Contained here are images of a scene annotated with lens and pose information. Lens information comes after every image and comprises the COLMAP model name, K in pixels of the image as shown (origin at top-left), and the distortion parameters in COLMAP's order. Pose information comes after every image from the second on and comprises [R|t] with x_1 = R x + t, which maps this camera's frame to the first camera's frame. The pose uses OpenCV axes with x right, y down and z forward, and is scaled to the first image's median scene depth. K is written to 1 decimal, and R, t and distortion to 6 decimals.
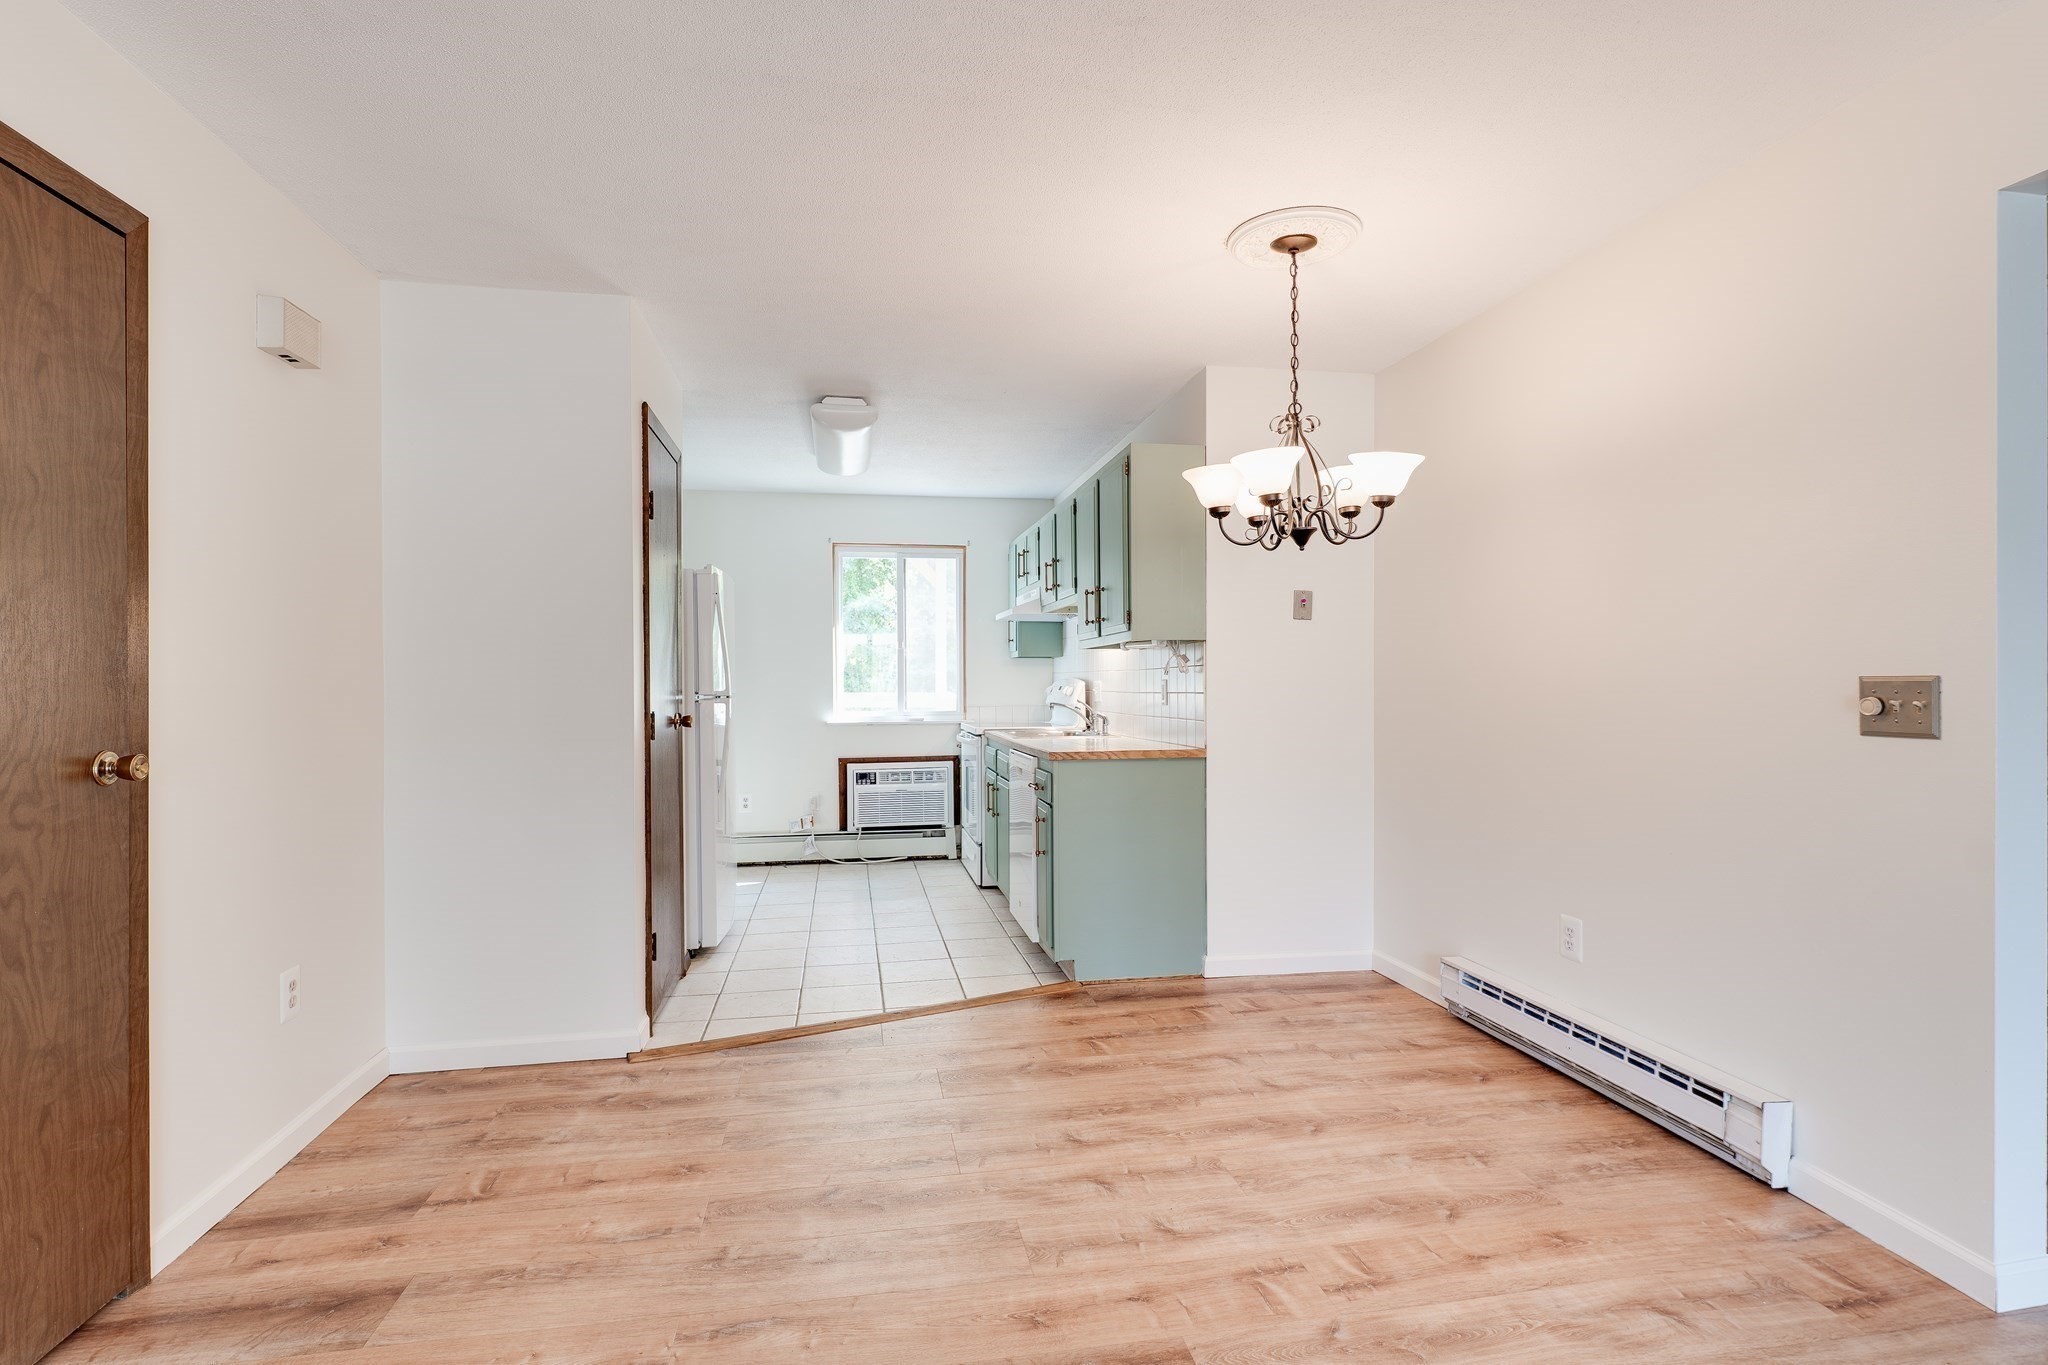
lens RADIAL K [[996.8, 0, 1020.3], [0, 996.8, 689.3], [0, 0, 1]] dist [0.002041, -0.001796]
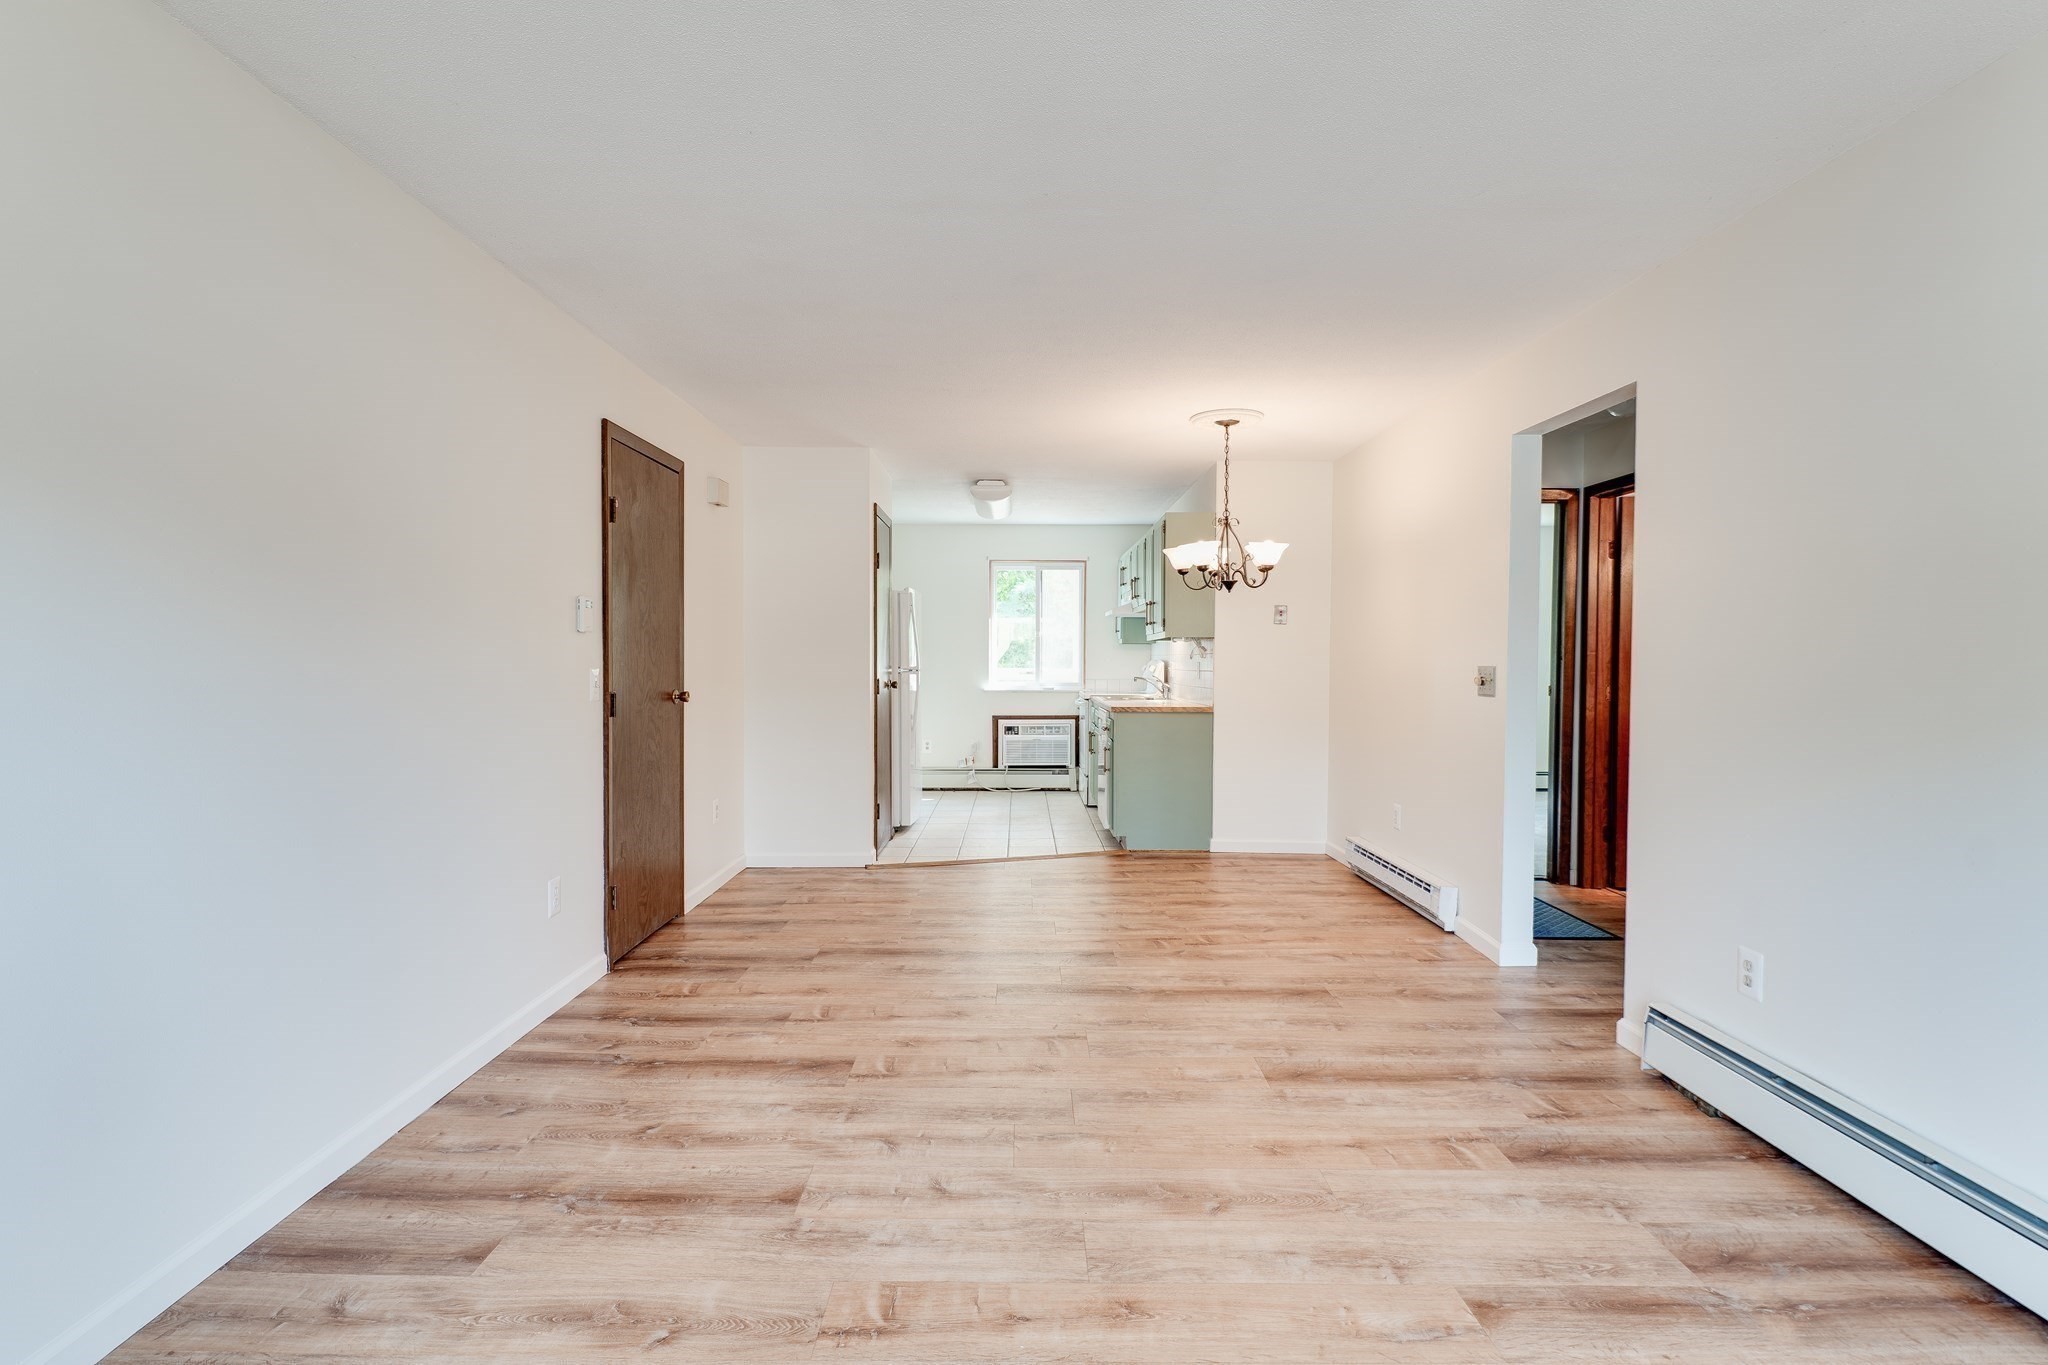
lens RADIAL K [[996.8, 0, 1017.3], [0, 996.8, 691.6], [0, 0, 1]] dist [0.002041, -0.001796]
pose [[0.984412, 0.014431, -0.175286, 0.224556], [-0.009831, 0.999585, 0.027085, -0.004991], [0.175604, -0.024940, 0.984145, -0.852573]]
